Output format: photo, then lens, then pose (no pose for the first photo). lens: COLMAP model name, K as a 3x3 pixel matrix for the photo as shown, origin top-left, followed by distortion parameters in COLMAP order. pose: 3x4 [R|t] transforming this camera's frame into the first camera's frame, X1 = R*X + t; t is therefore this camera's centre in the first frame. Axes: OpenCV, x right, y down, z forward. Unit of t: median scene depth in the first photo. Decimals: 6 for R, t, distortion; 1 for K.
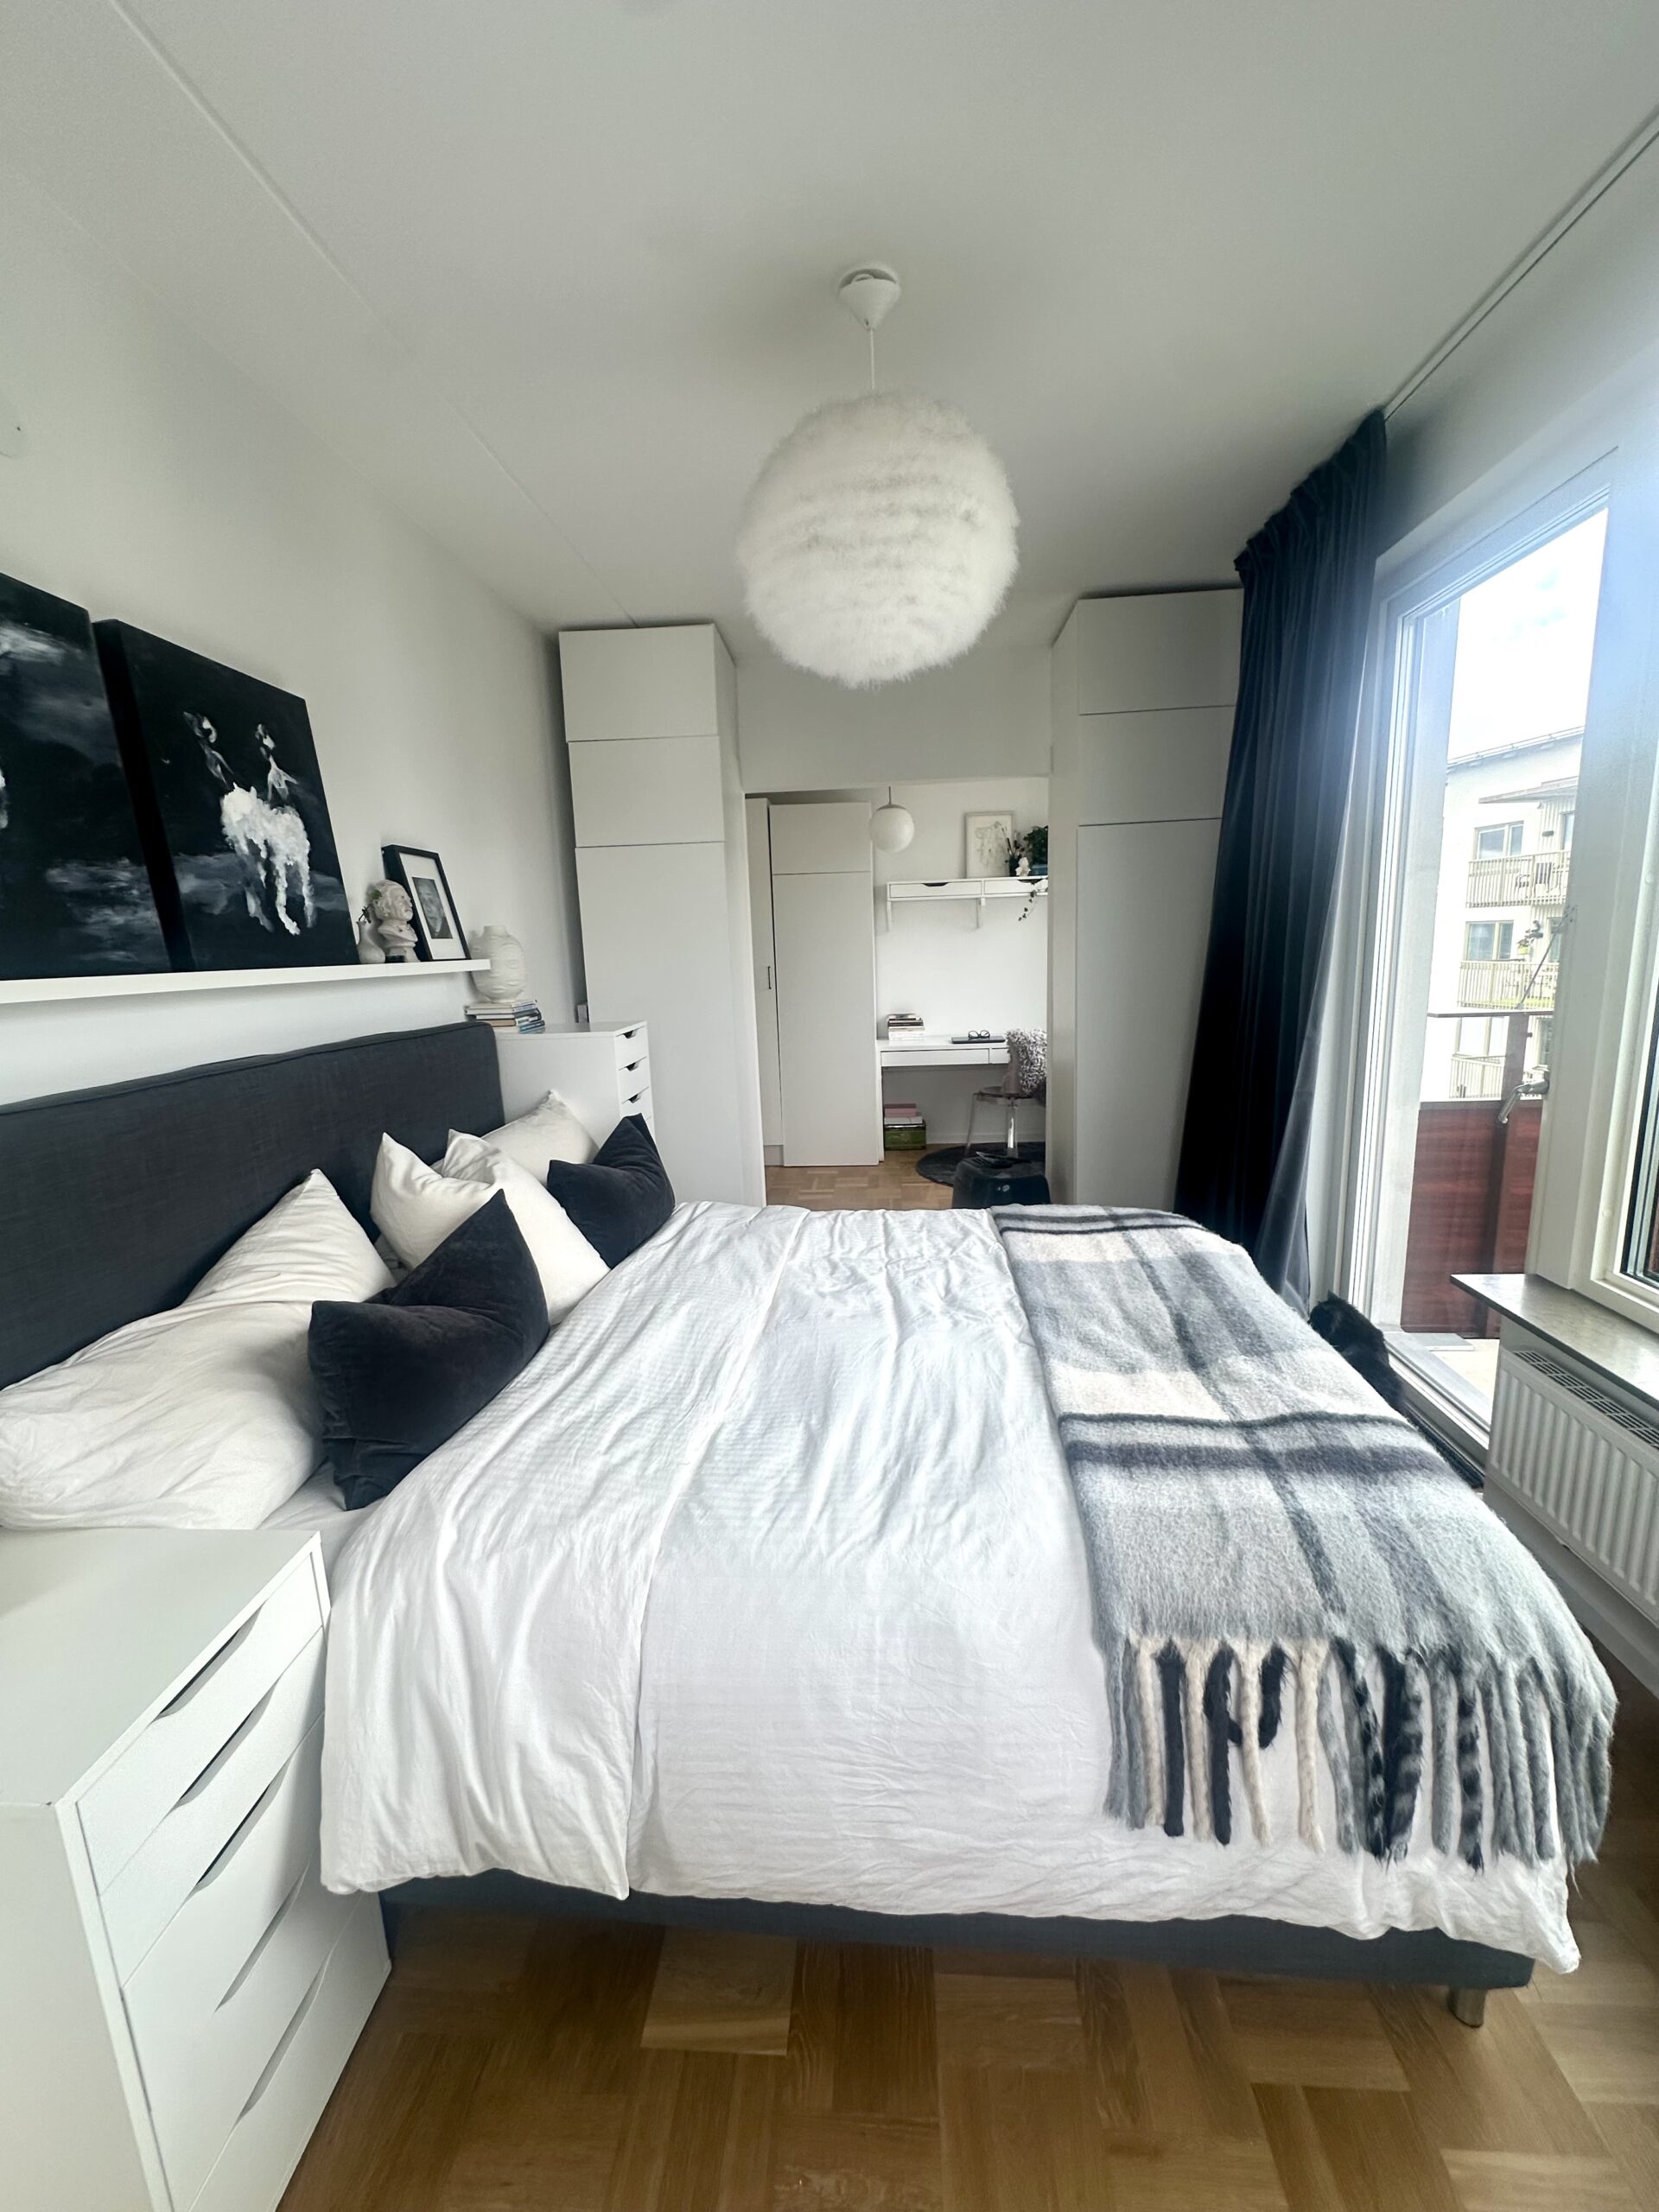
lens RADIAL K [[885.9, 0, 832.5], [0, 885.9, 1103.9], [0, 0, 1]] dist [-0.004048, 0.001641]
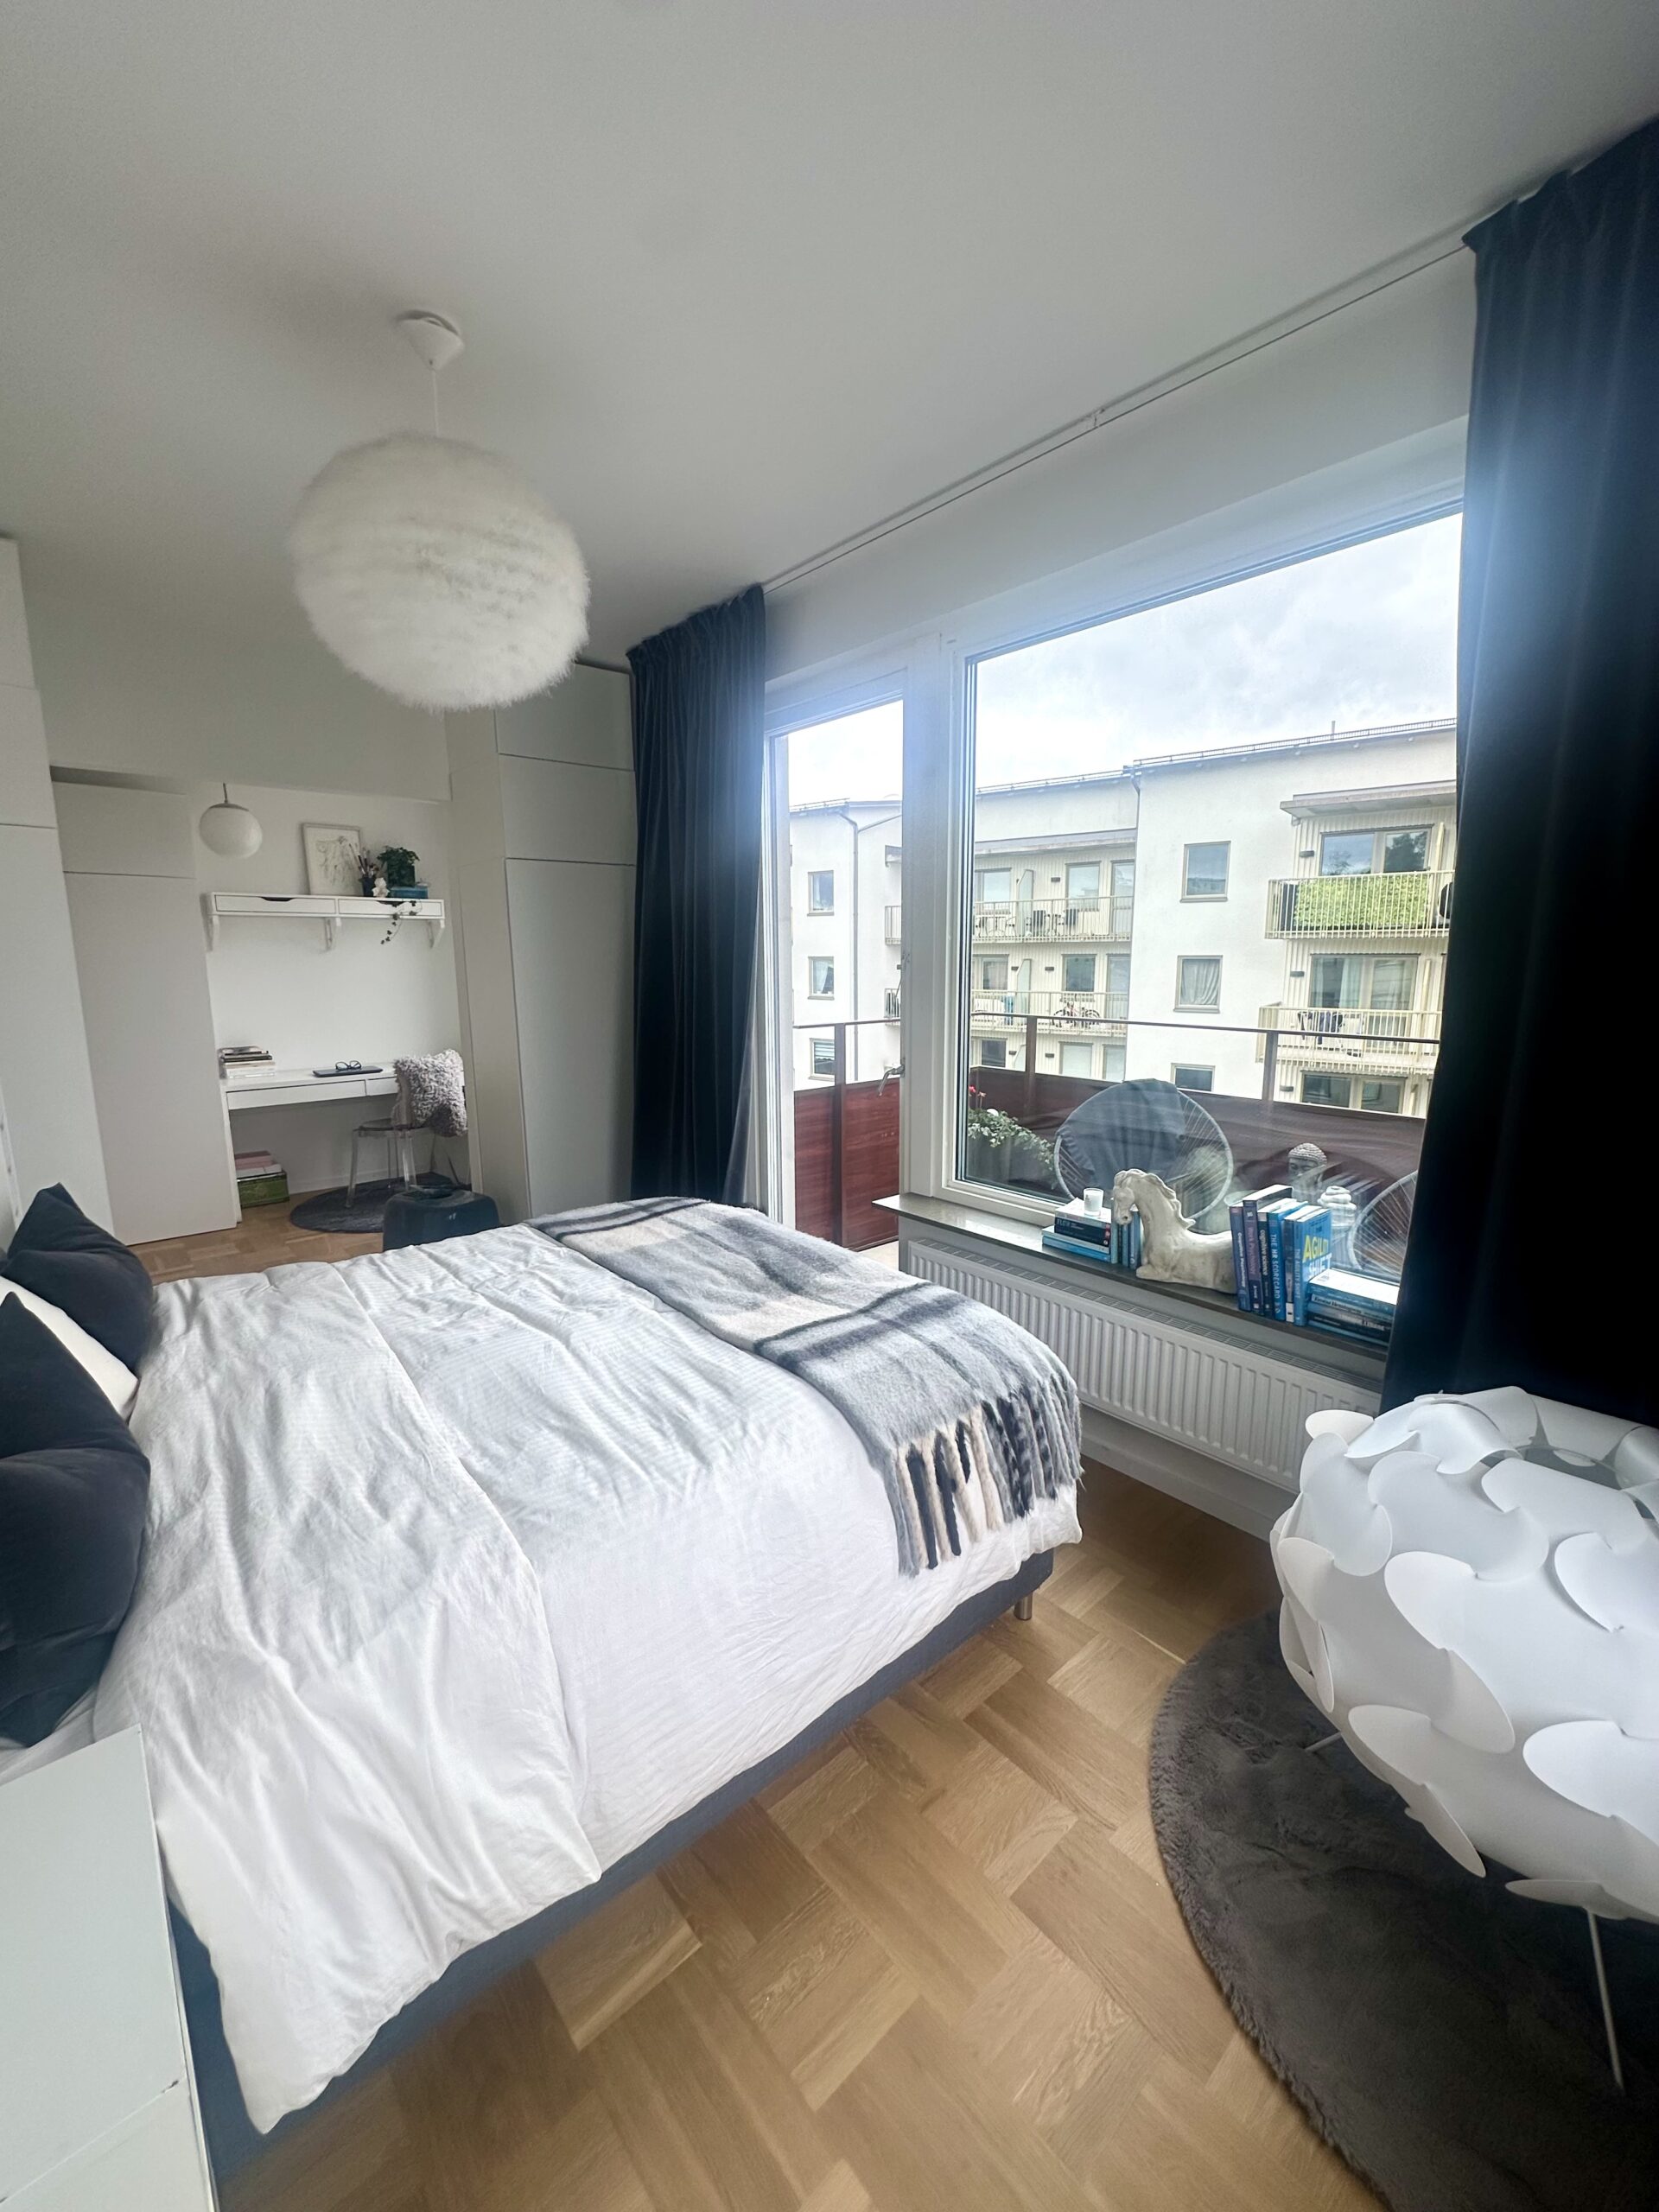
lens RADIAL K [[885.9, 0, 827.3], [0, 885.9, 1104.4], [0, 0, 1]] dist [-0.004048, 0.001641]
pose [[0.705671, -0.088753, 0.702959, -0.457858], [0.109336, 0.993880, 0.015726, 0.004802], [-0.700053, 0.065761, 0.711056, 0.008355]]
